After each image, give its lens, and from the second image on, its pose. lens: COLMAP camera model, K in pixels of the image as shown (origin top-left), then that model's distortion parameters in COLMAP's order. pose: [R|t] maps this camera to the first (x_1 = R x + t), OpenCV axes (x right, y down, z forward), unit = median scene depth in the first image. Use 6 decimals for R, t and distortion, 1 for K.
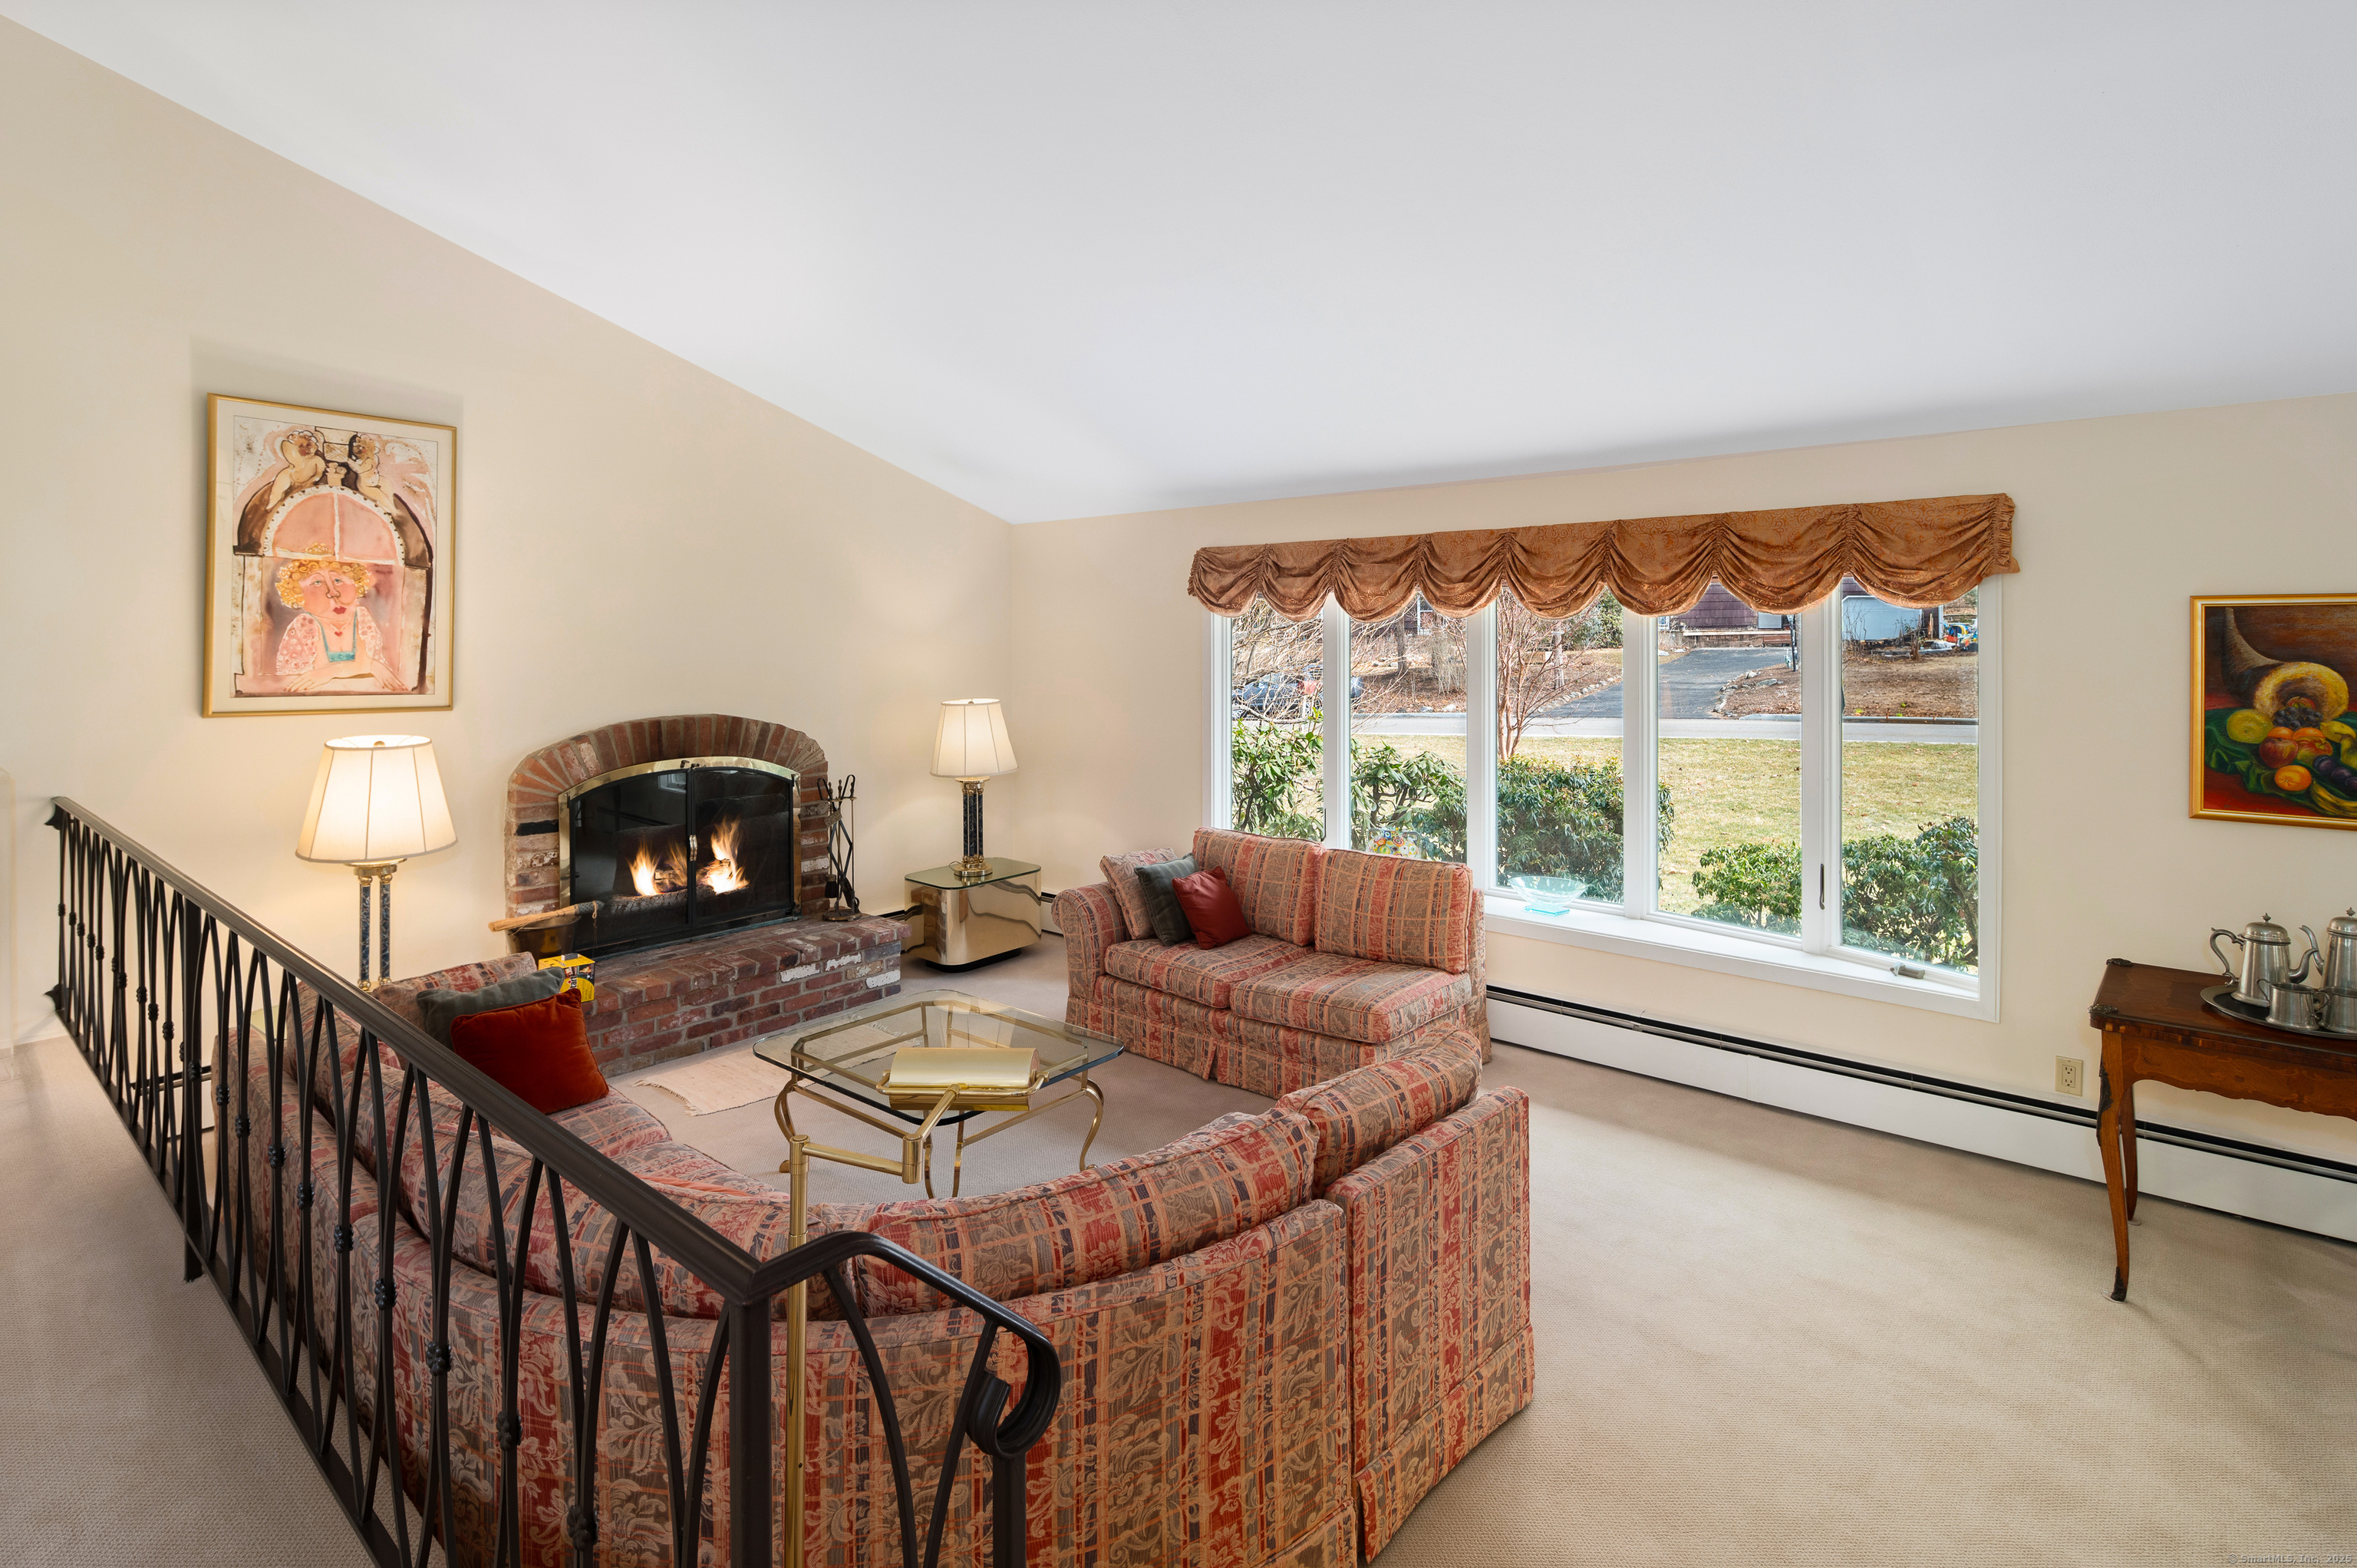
lens RADIAL K [[1155.2, 0, 1157.4], [0, 1155.2, 630.4], [0, 0, 1]] dist [0.000064, -0.001193]
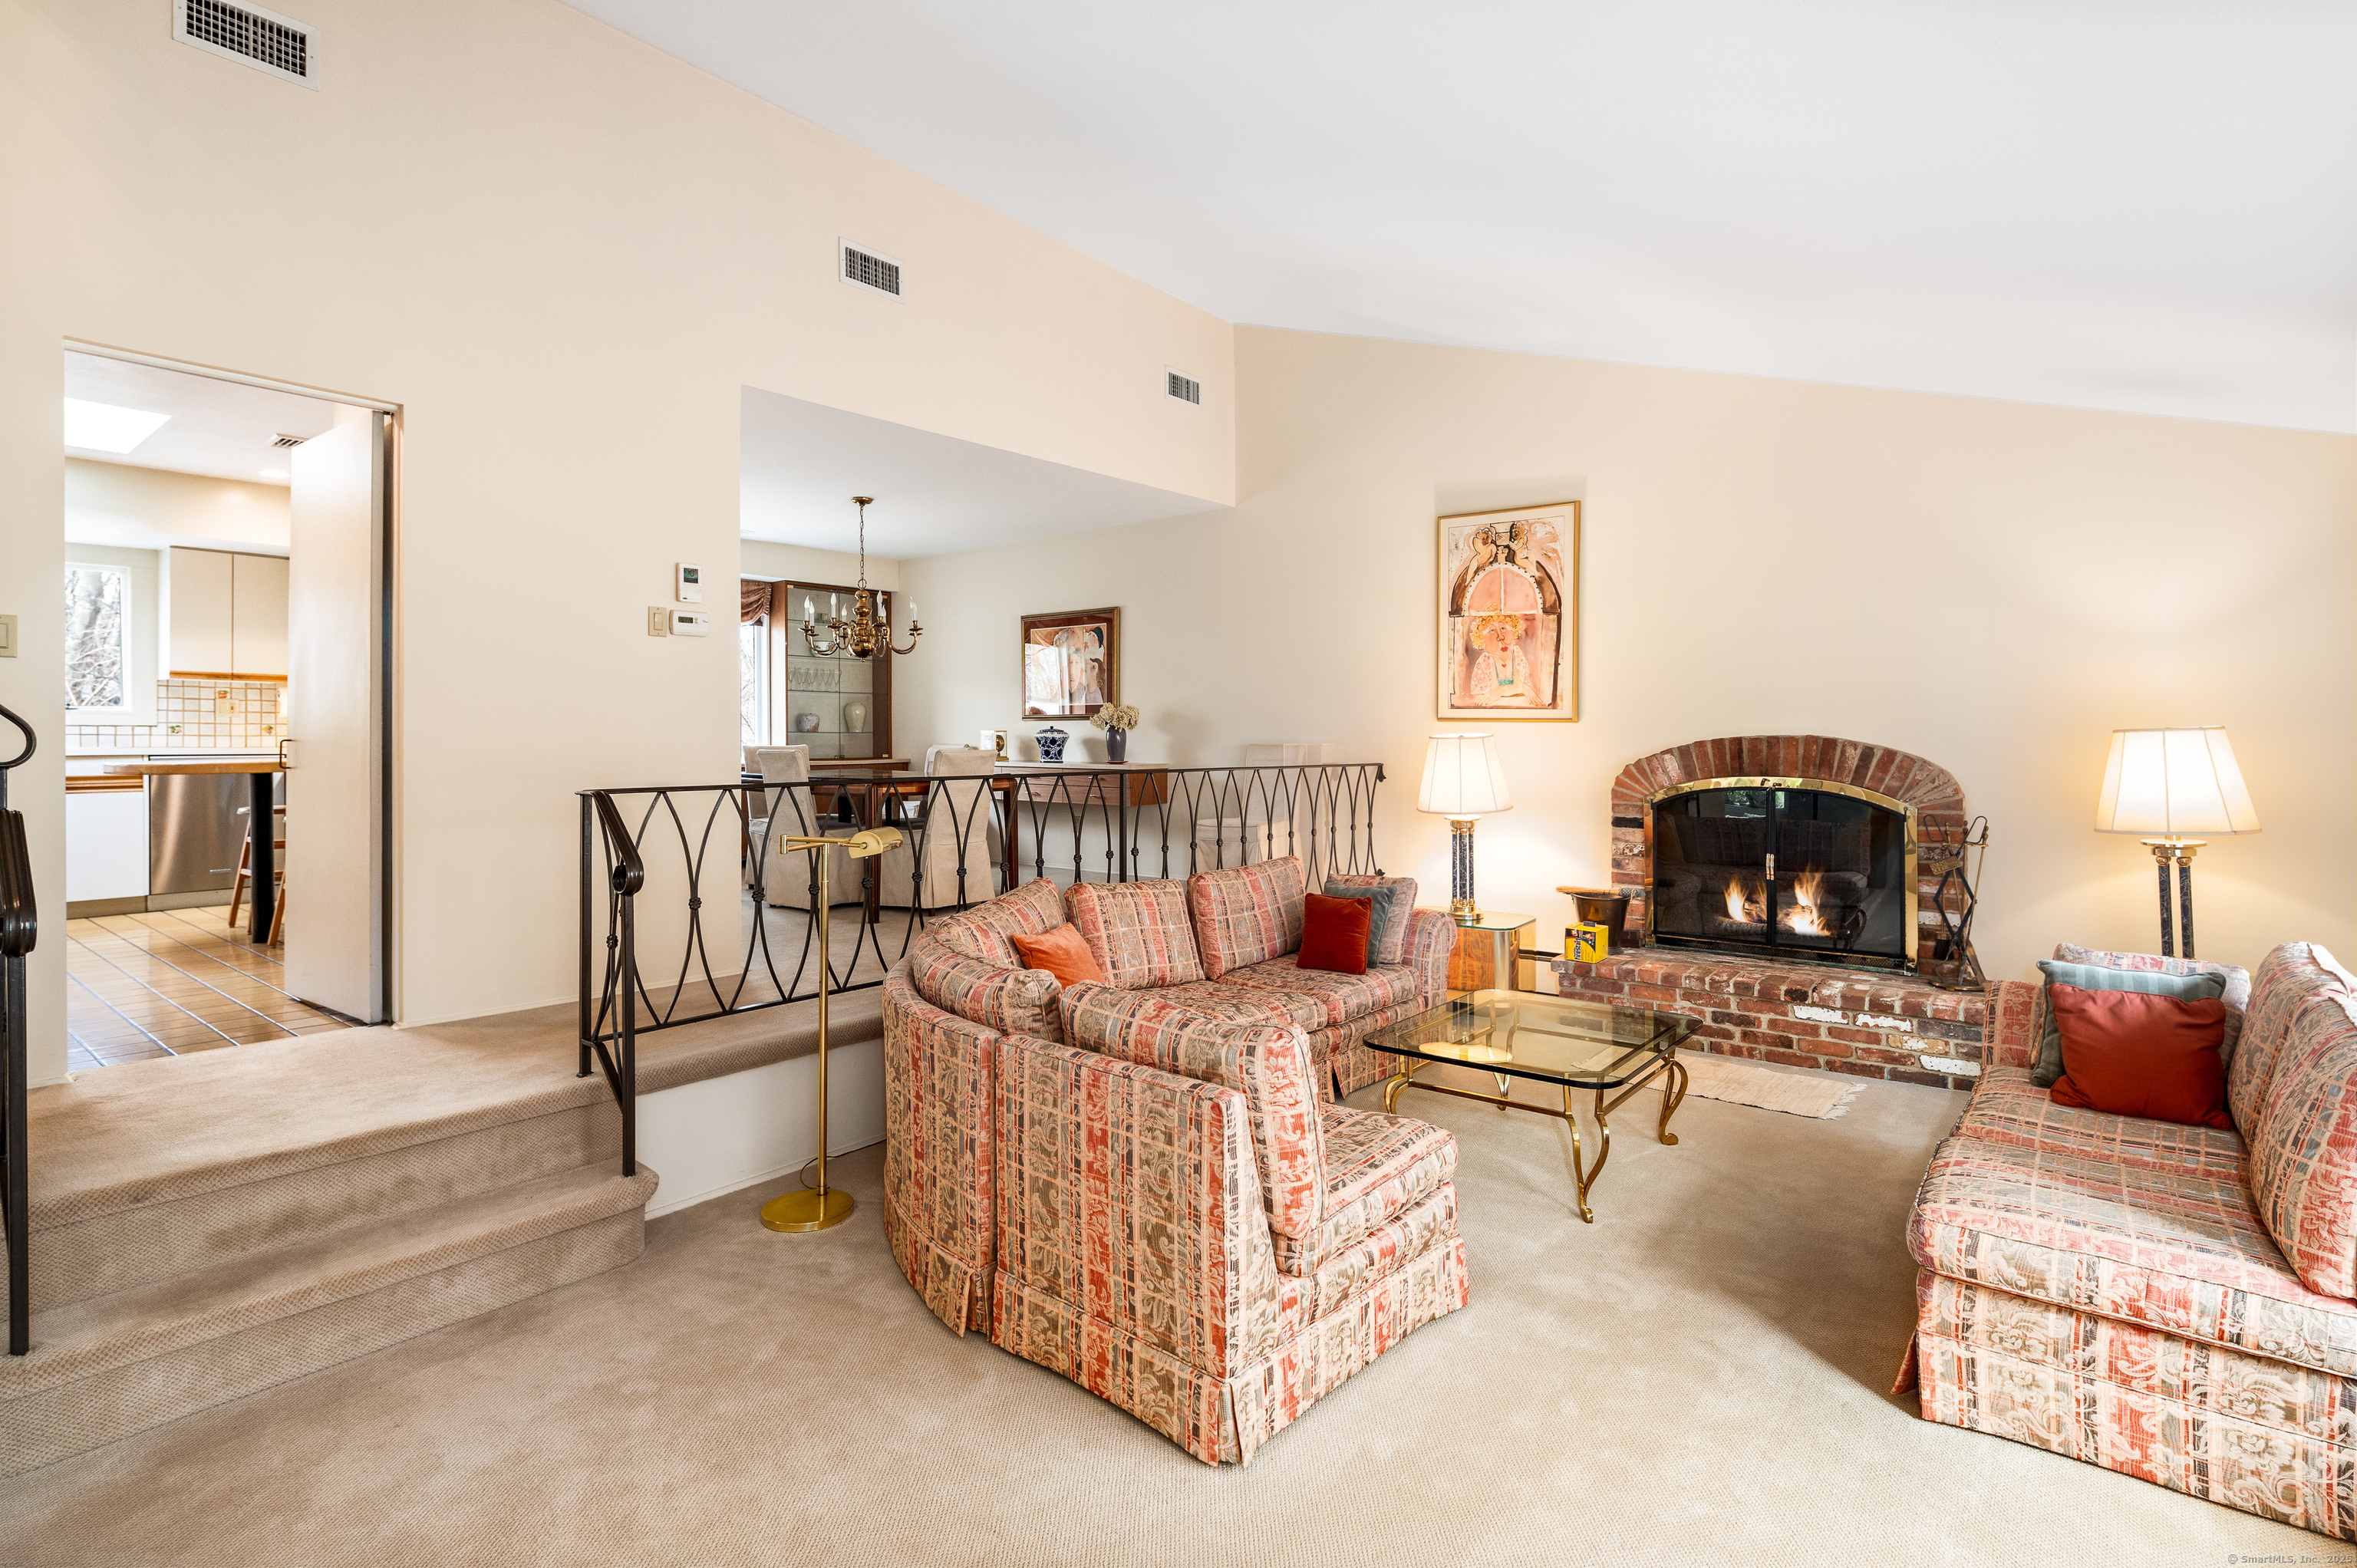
lens RADIAL K [[1155.2, 0, 1227.5], [0, 1155.2, 723.7], [0, 0, 1]] dist [0.000064, -0.001193]
pose [[0.051196, -0.010184, -0.998637, 0.656111], [0.008829, 0.999914, -0.009745, 0.080628], [0.998650, -0.008318, 0.051281, 0.552602]]
